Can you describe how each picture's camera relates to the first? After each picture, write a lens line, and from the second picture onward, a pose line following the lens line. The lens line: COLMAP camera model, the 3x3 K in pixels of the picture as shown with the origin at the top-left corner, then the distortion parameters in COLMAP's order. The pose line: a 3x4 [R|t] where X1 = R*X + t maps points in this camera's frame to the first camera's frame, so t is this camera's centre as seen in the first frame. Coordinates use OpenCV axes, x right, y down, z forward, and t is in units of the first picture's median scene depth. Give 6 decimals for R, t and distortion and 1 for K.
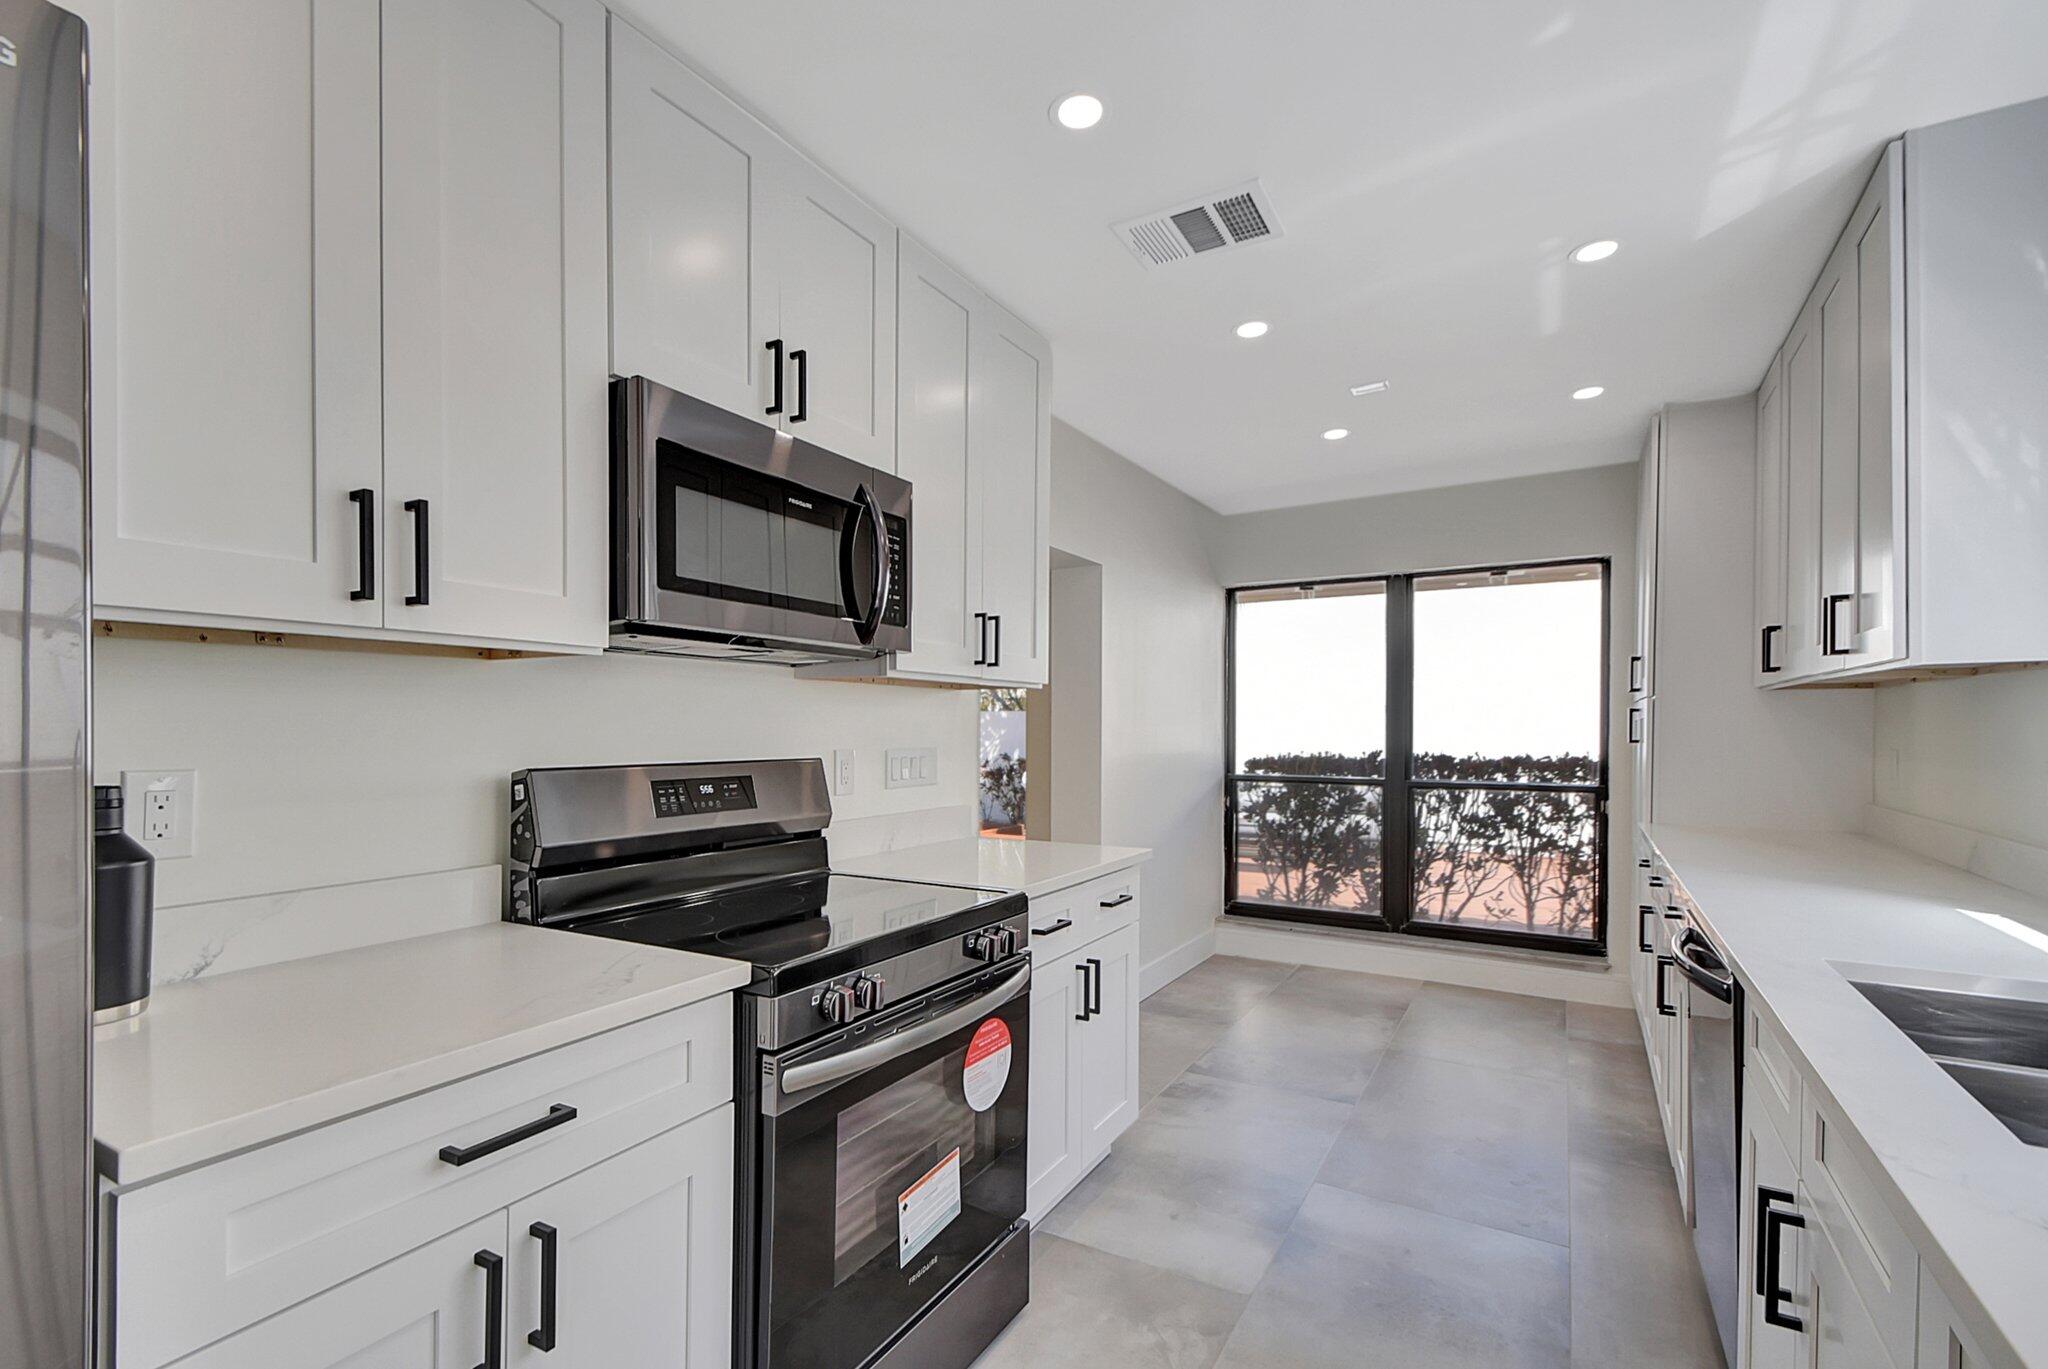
lens RADIAL K [[919.6, 0, 1017.7], [0, 919.6, 722.8], [0, 0, 1]] dist [0.004570, 0.000071]
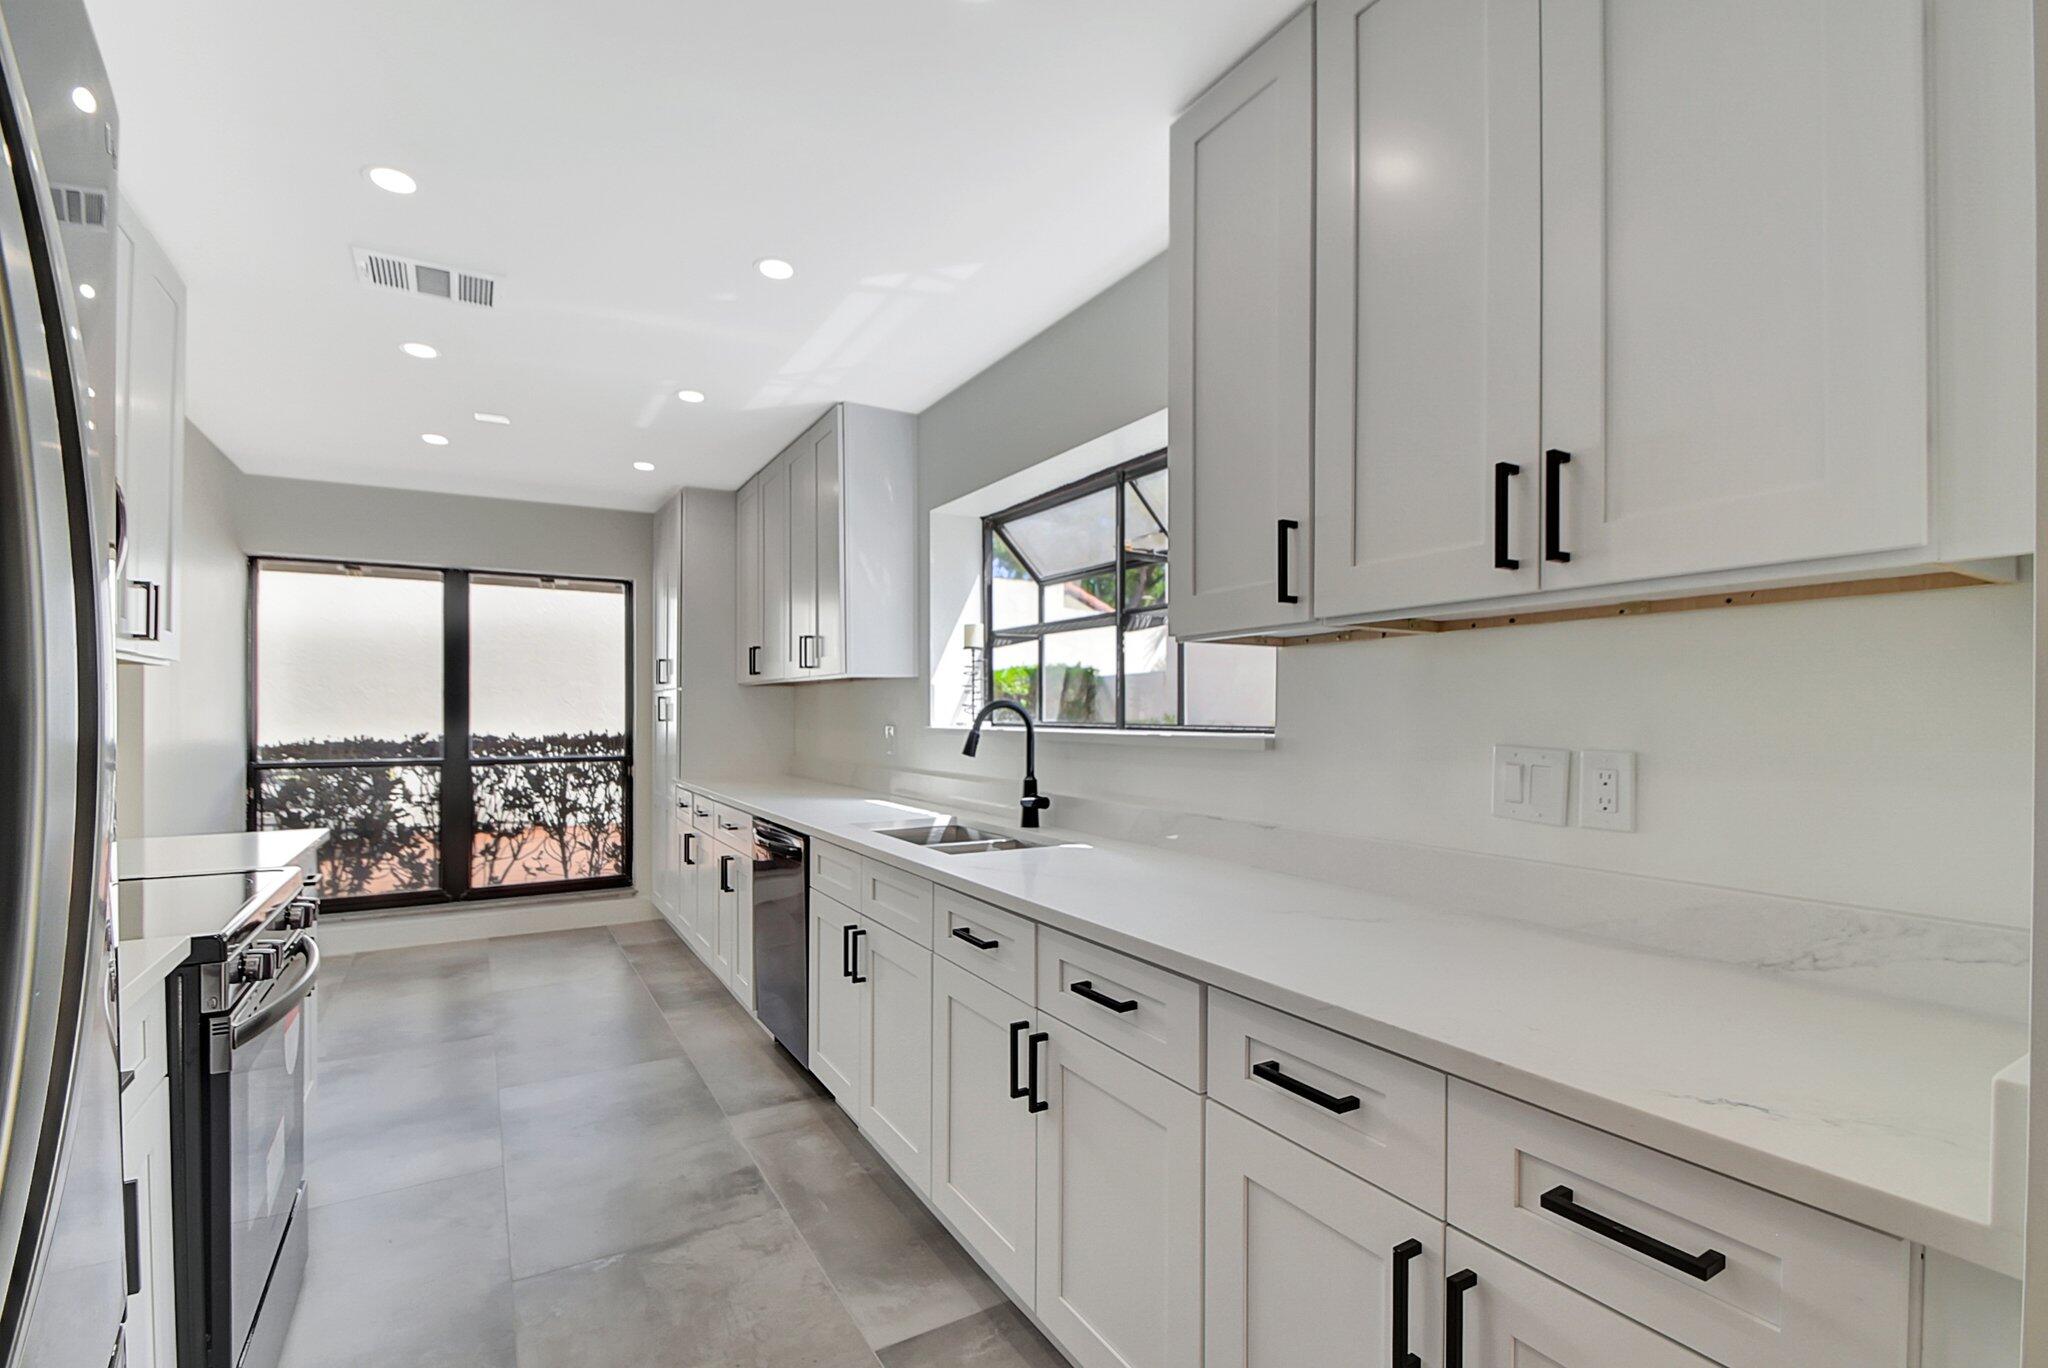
lens RADIAL K [[919.6, 0, 1017.7], [0, 919.6, 722.3], [0, 0, 1]] dist [0.004570, 0.000071]
pose [[0.482827, -0.014656, 0.875593, -0.208819], [-0.001324, 0.999847, 0.017466, -0.001219], [-0.875715, -0.009593, 0.482734, -0.092300]]
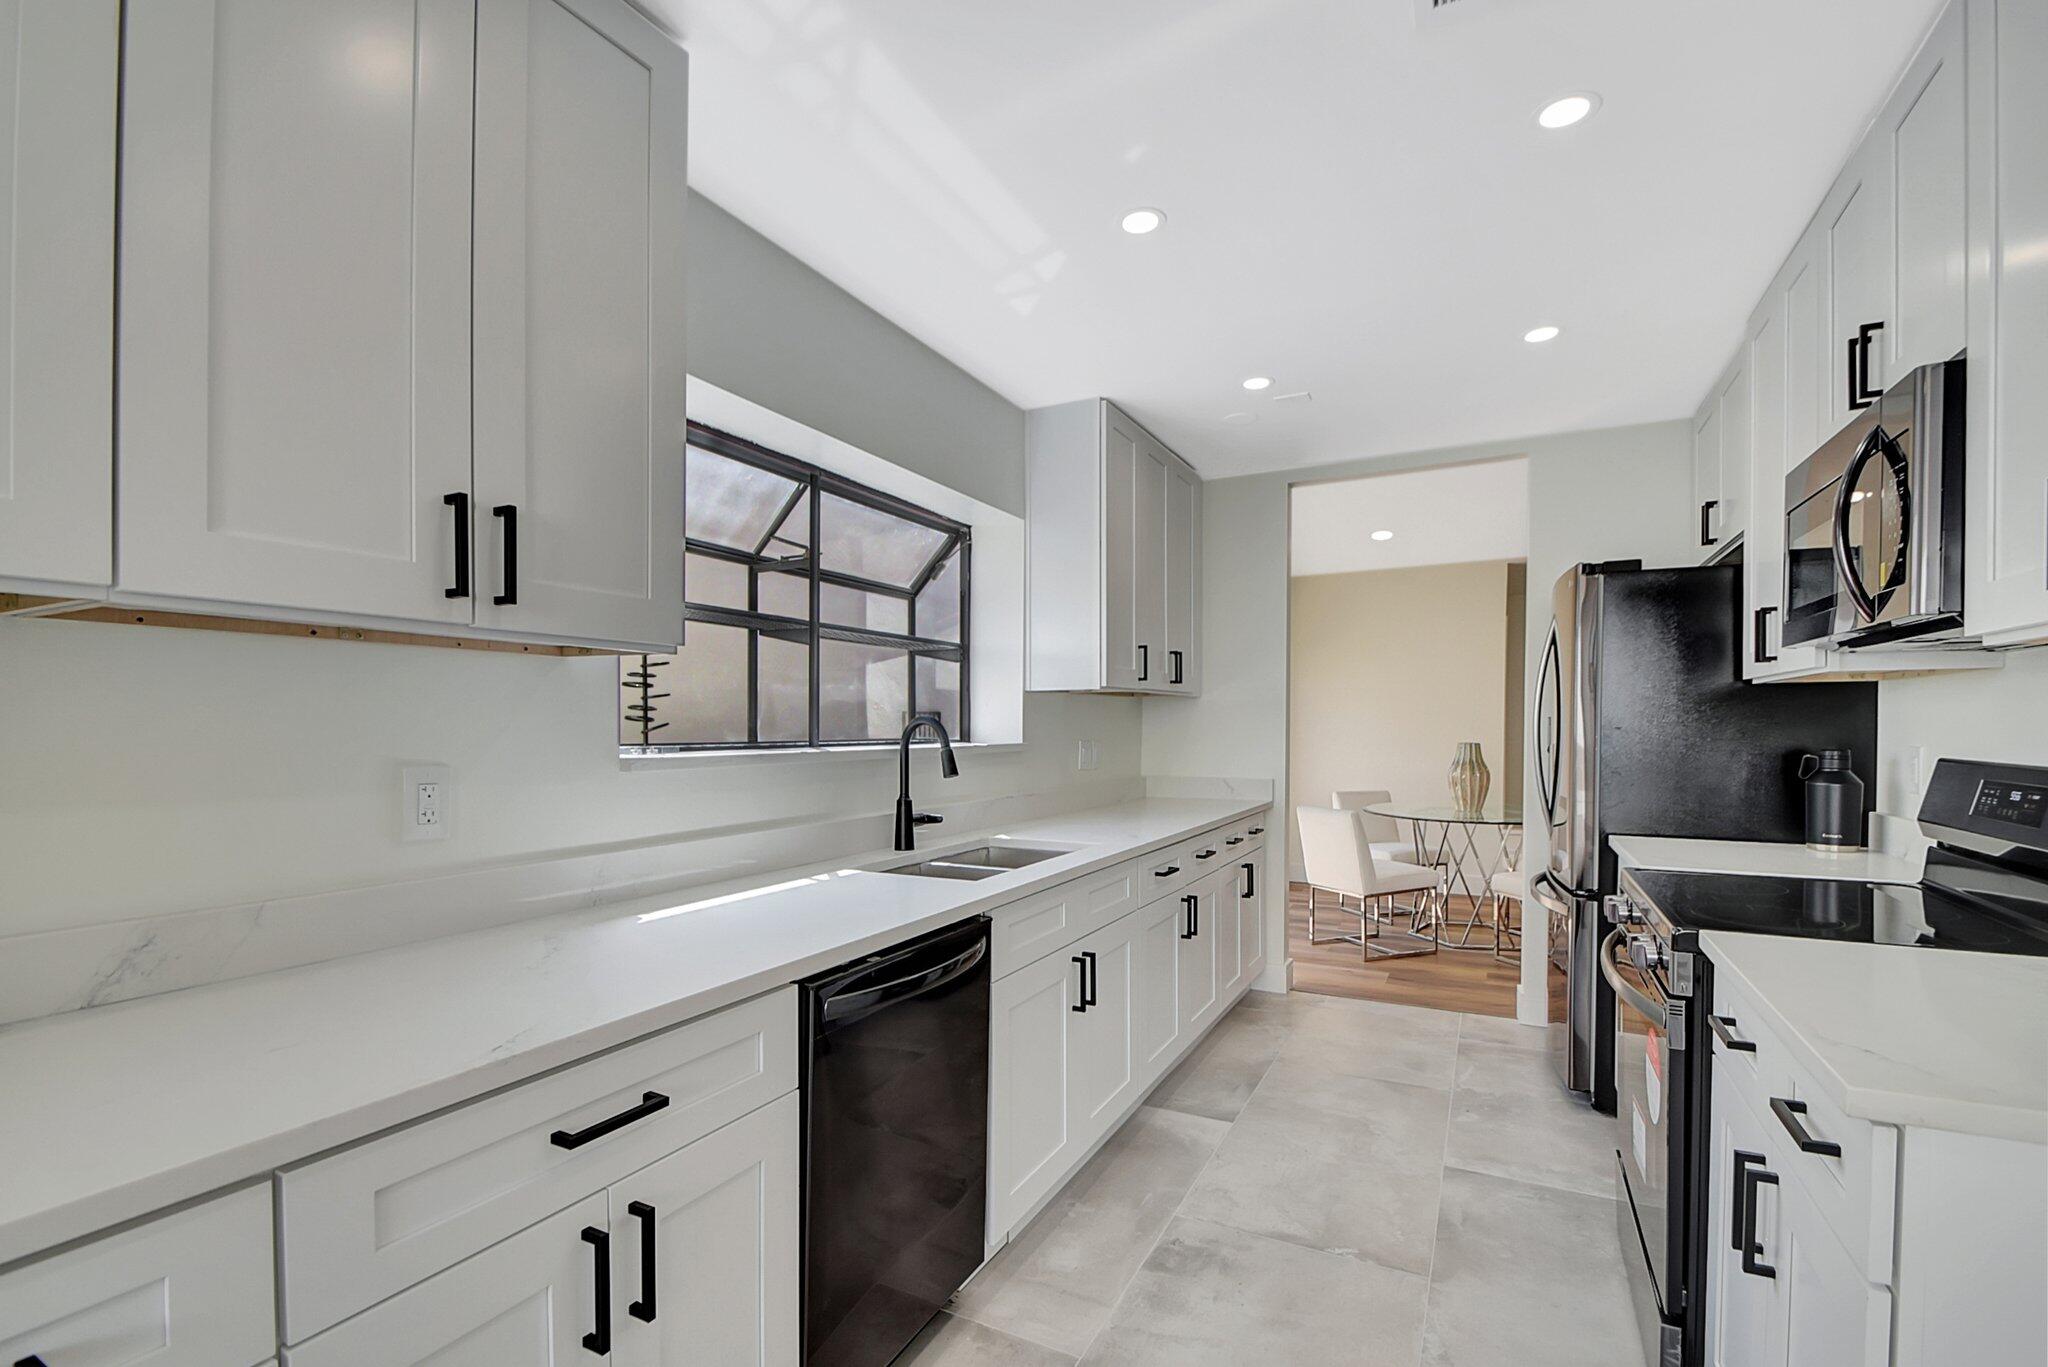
lens RADIAL K [[919.6, 0, 1017.7], [0, 919.6, 721.8], [0, 0, 1]] dist [0.004570, 0.000071]
pose [[-0.998447, 0.000370, -0.055702, 0.253447], [0.000905, 0.999954, -0.009584, 0.003579], [0.055696, -0.009619, -0.998401, 0.720083]]
